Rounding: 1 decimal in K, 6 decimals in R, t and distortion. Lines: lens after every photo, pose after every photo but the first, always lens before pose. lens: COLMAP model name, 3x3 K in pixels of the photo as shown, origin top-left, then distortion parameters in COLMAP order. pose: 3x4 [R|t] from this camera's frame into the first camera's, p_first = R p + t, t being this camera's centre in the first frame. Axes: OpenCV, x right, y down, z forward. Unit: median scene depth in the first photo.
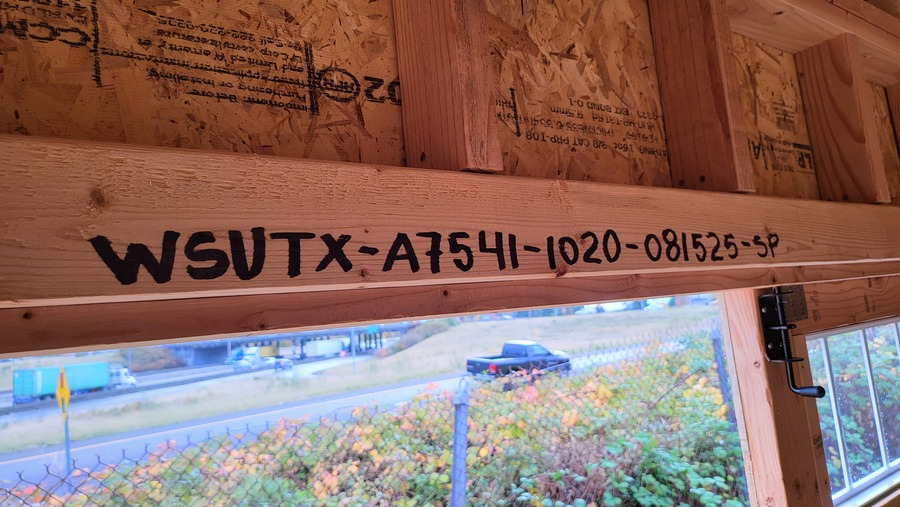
lens RADIAL K [[609.4, 0, 450.0], [0, 609.4, 253.5], [0, 0, 1]] dist [0.031012, -0.000657]
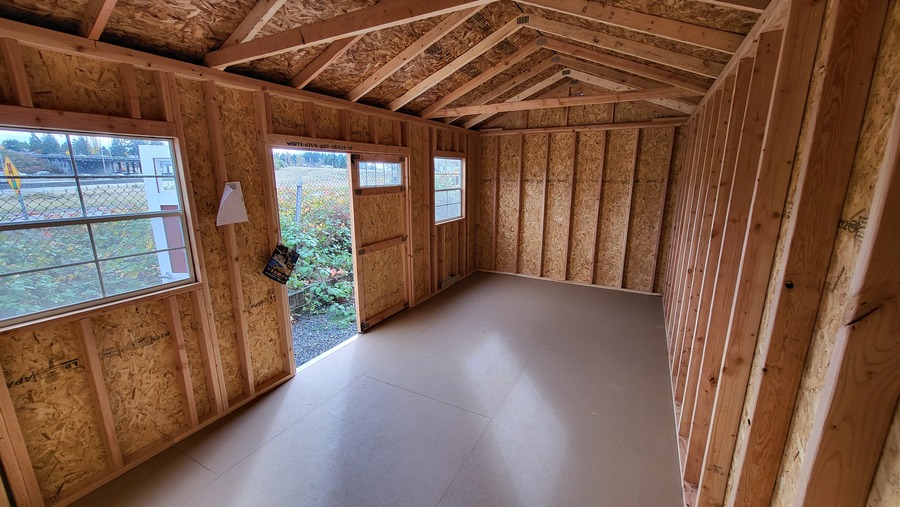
lens RADIAL K [[356.3, 0, 450.0], [0, 356.3, 253.5], [0, 0, 1]] dist [0.002728, -0.000229]
pose [[0.898987, 0.002387, 0.437969, -0.343329], [-0.135139, 0.952704, 0.272198, -0.139875], [-0.416605, -0.303890, 0.856791, -3.818062]]
